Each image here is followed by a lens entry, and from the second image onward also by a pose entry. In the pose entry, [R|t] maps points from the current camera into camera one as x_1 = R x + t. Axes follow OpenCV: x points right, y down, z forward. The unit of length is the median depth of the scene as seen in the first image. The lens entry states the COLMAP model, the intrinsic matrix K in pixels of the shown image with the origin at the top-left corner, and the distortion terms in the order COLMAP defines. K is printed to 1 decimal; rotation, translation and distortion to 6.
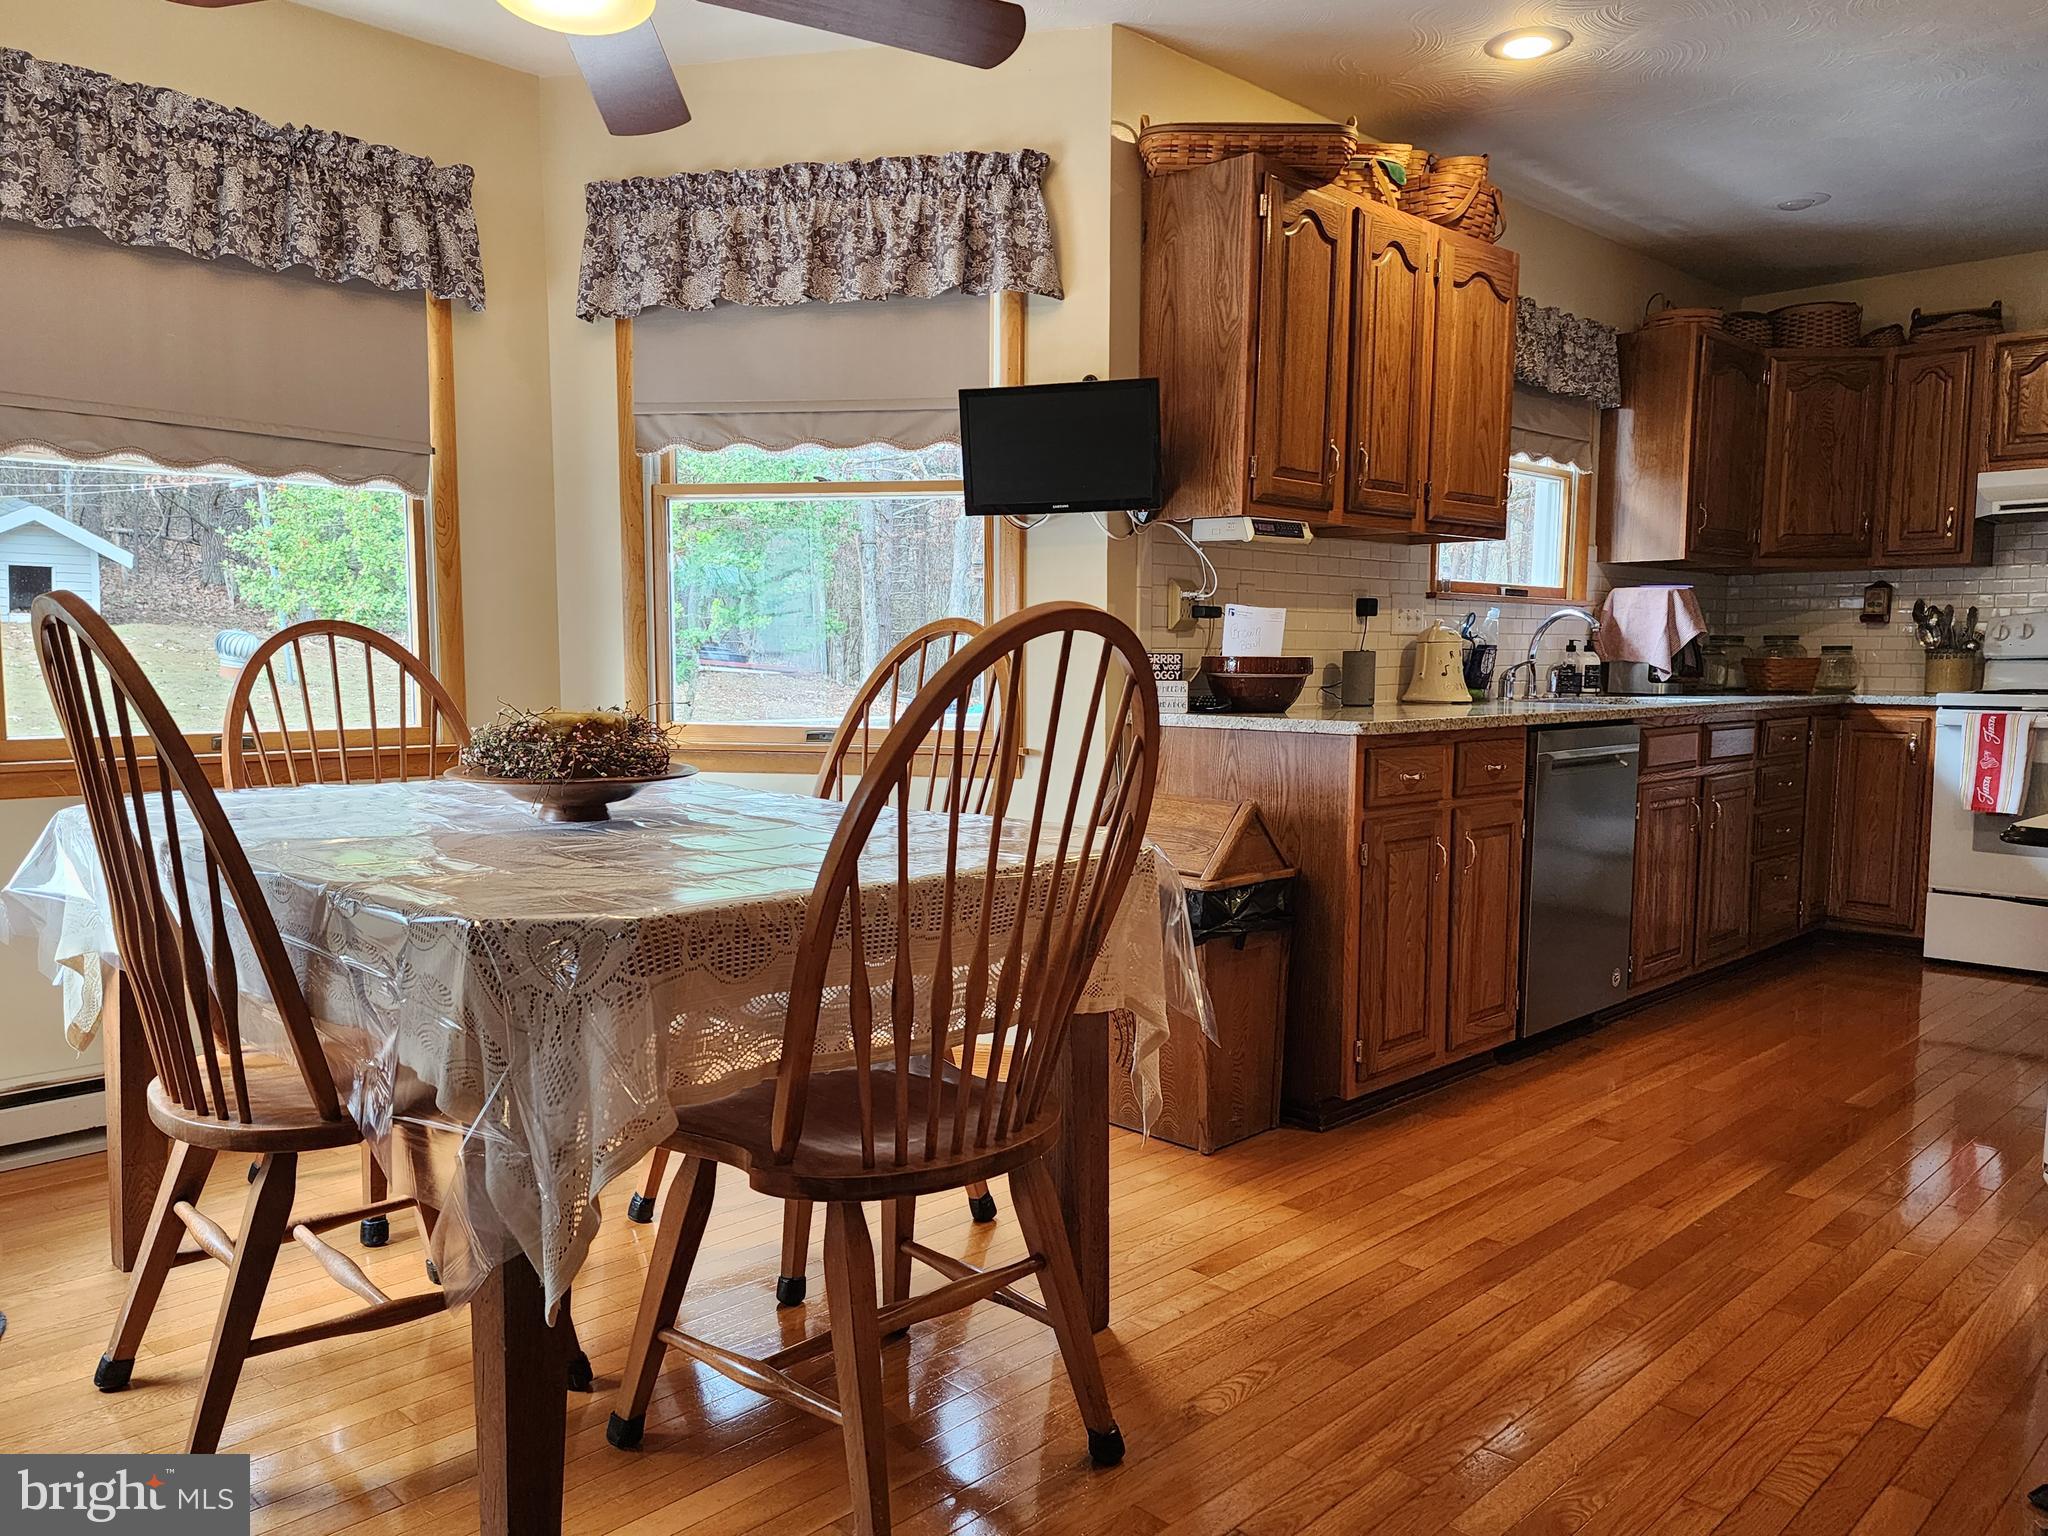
lens RADIAL K [[1525.7, 0, 1009.4], [0, 1525.7, 789.3], [0, 0, 1]] dist [0.091359, -0.082907]
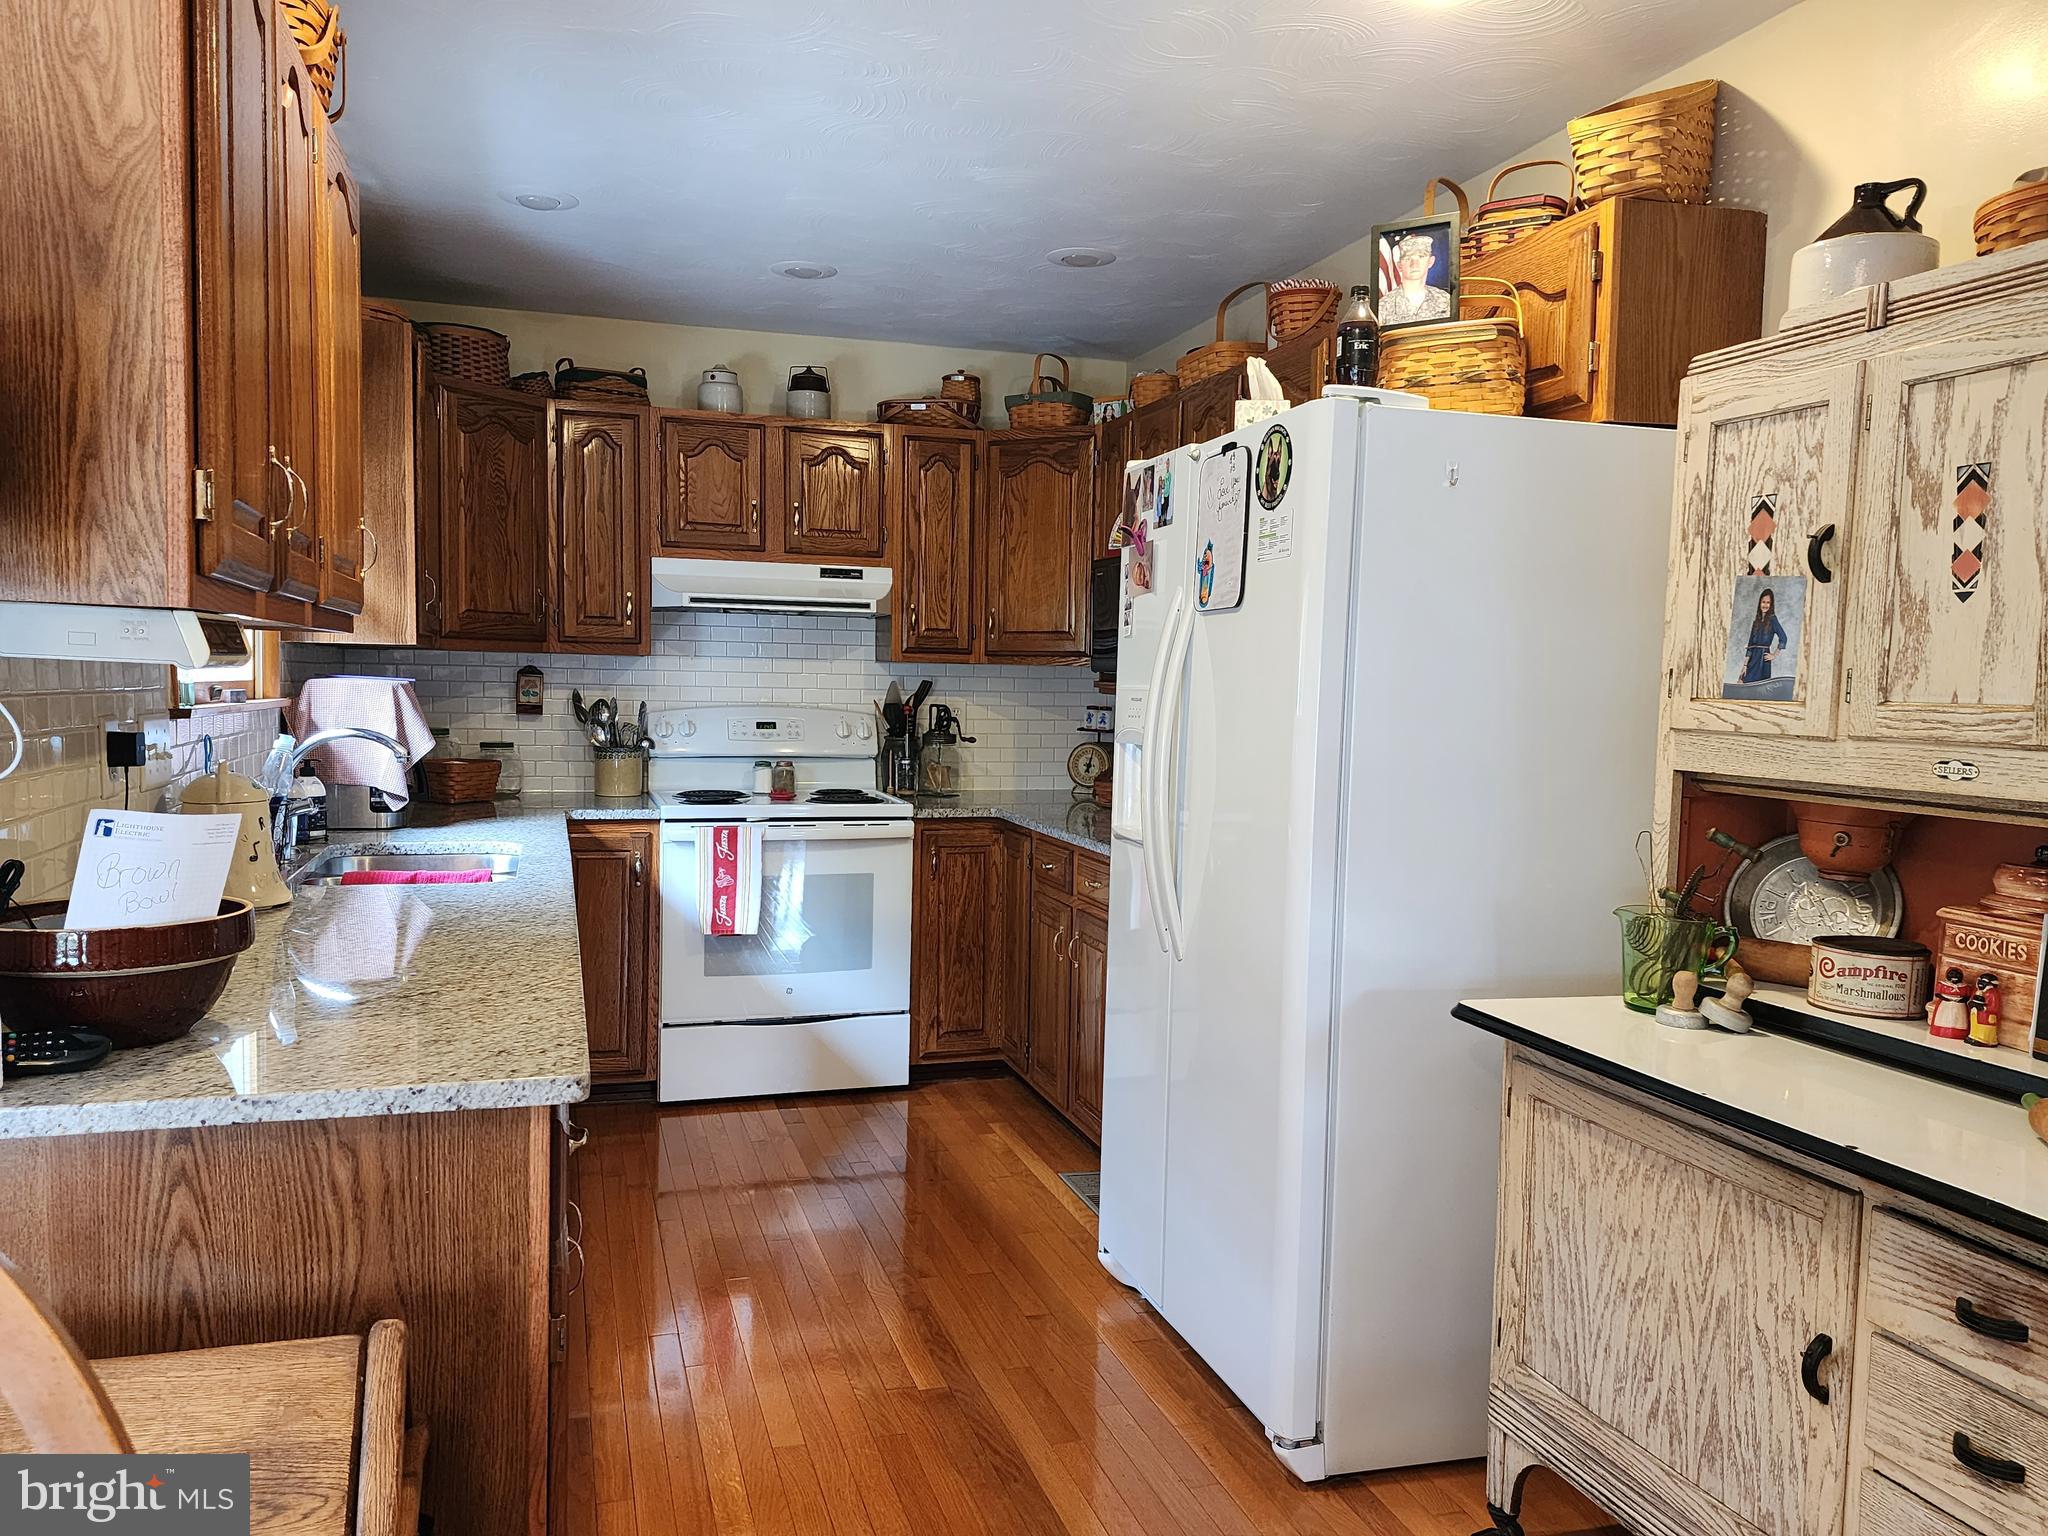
lens RADIAL K [[1525.7, 0, 1032.0], [0, 1525.7, 782.9], [0, 0, 1]] dist [0.091359, -0.082907]
pose [[0.466957, -0.055514, 0.882536, -0.075618], [0.062231, 0.997616, 0.029826, -0.087152], [-0.882088, 0.040994, 0.469298, 0.403927]]
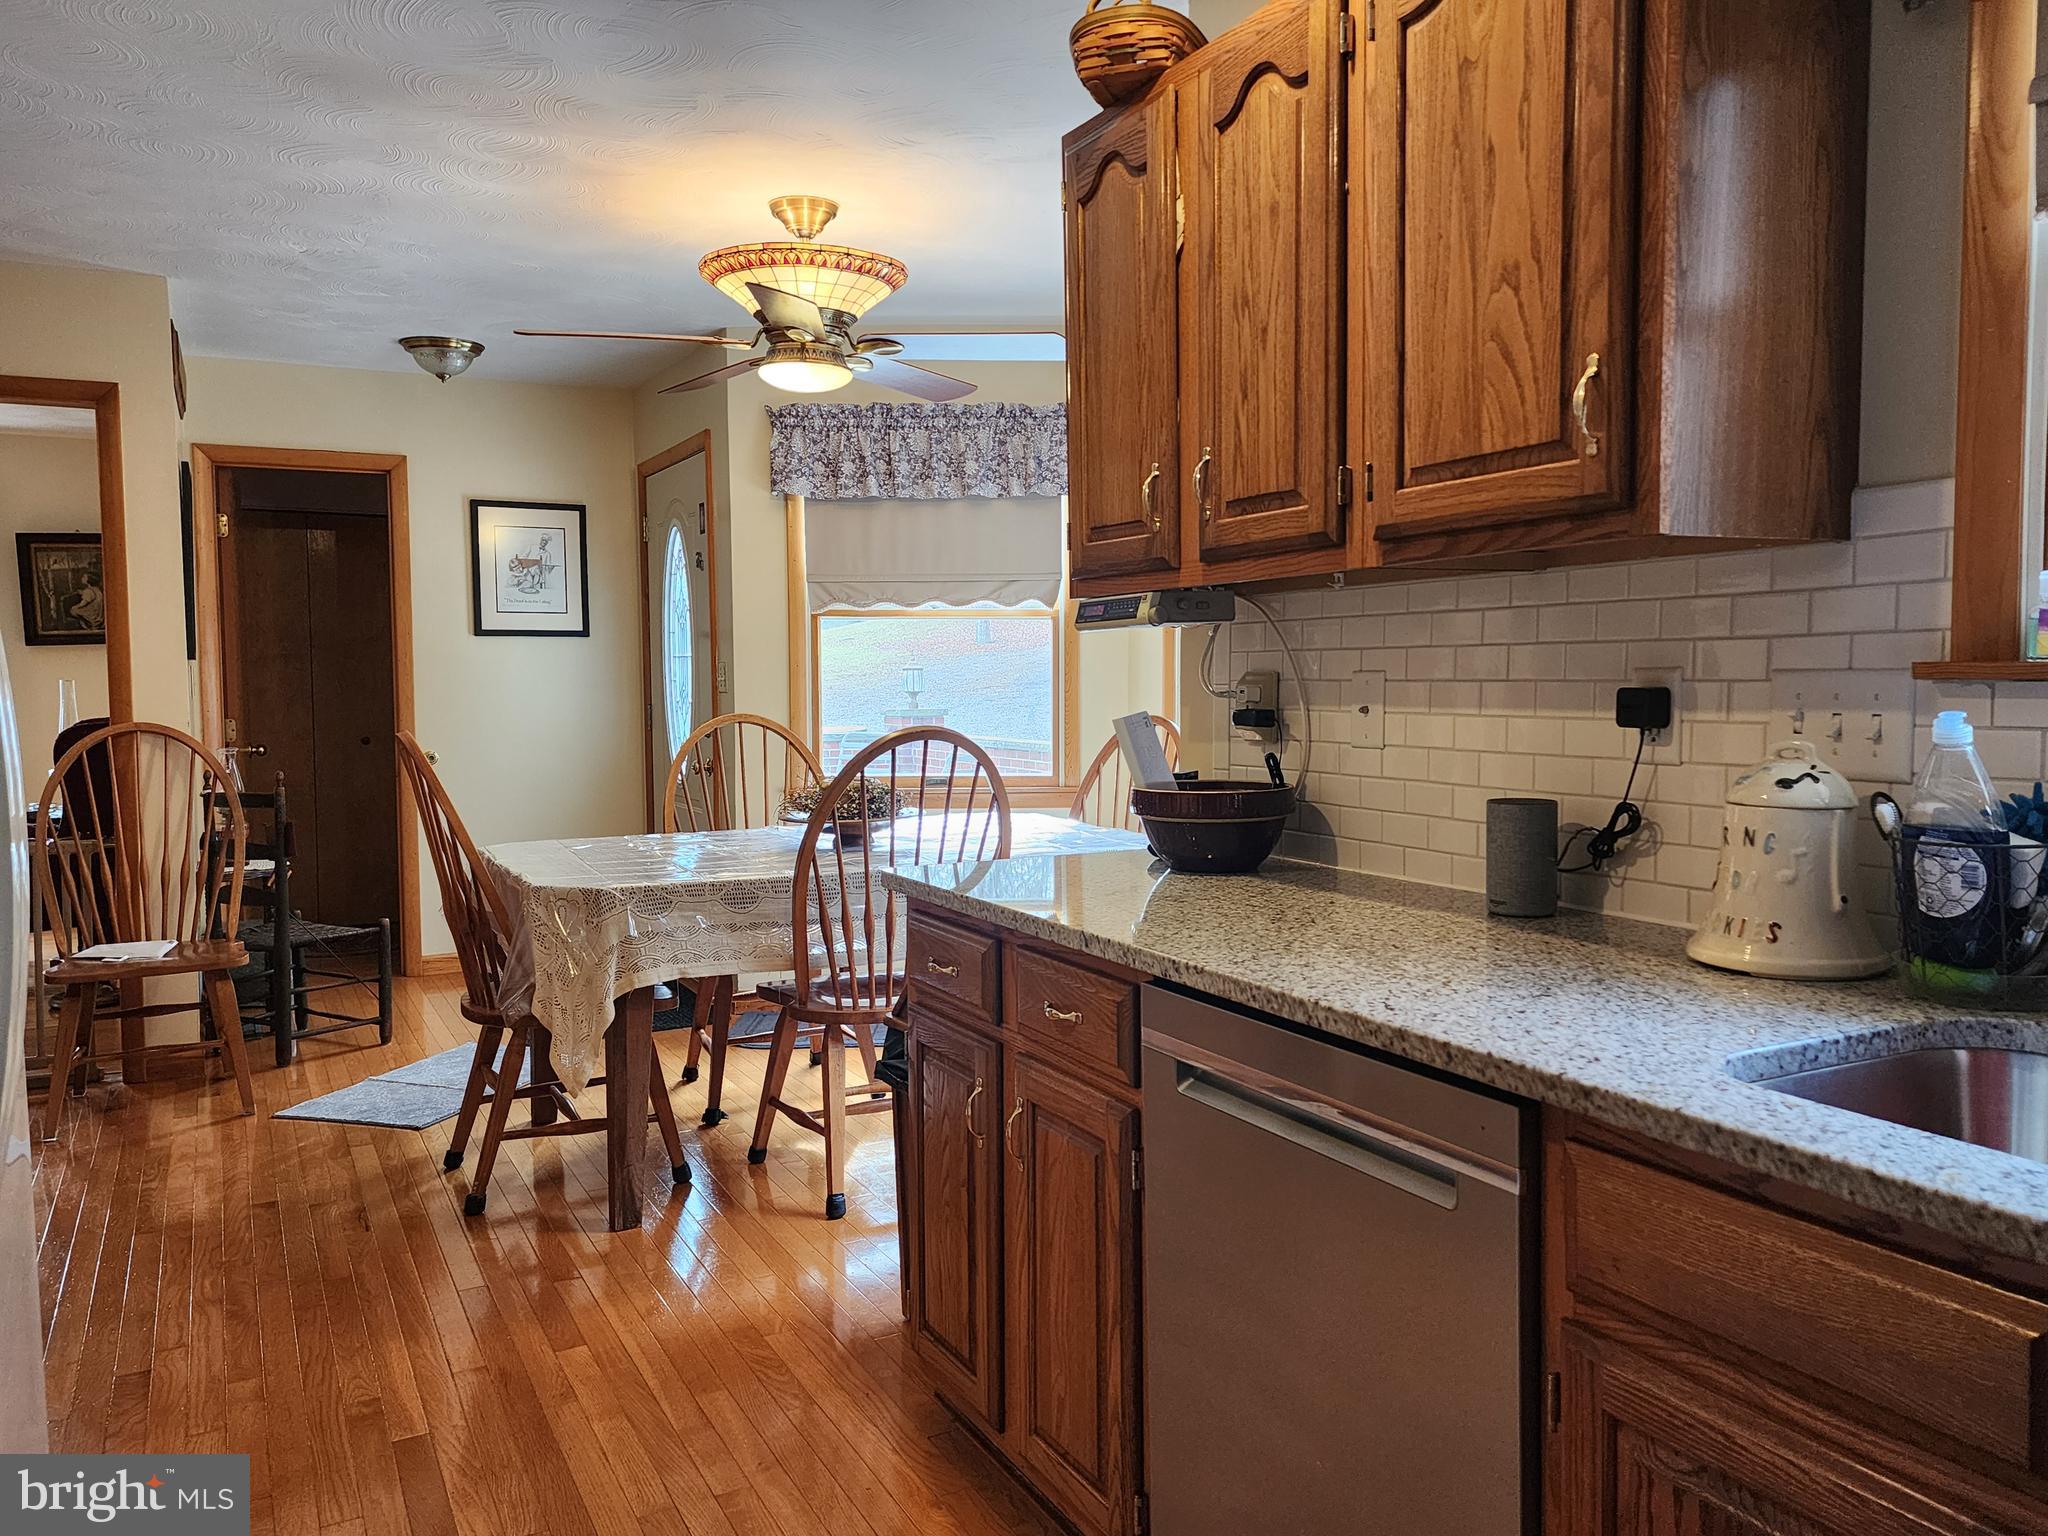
lens RADIAL K [[1525.7, 0, 1025.0], [0, 1525.7, 762.5], [0, 0, 1]] dist [0.091359, -0.082907]
pose [[-0.304314, 0.051570, -0.951175, 0.598714], [-0.078871, 0.993741, 0.079112, -0.104748], [0.949301, 0.099095, -0.298342, 0.815351]]
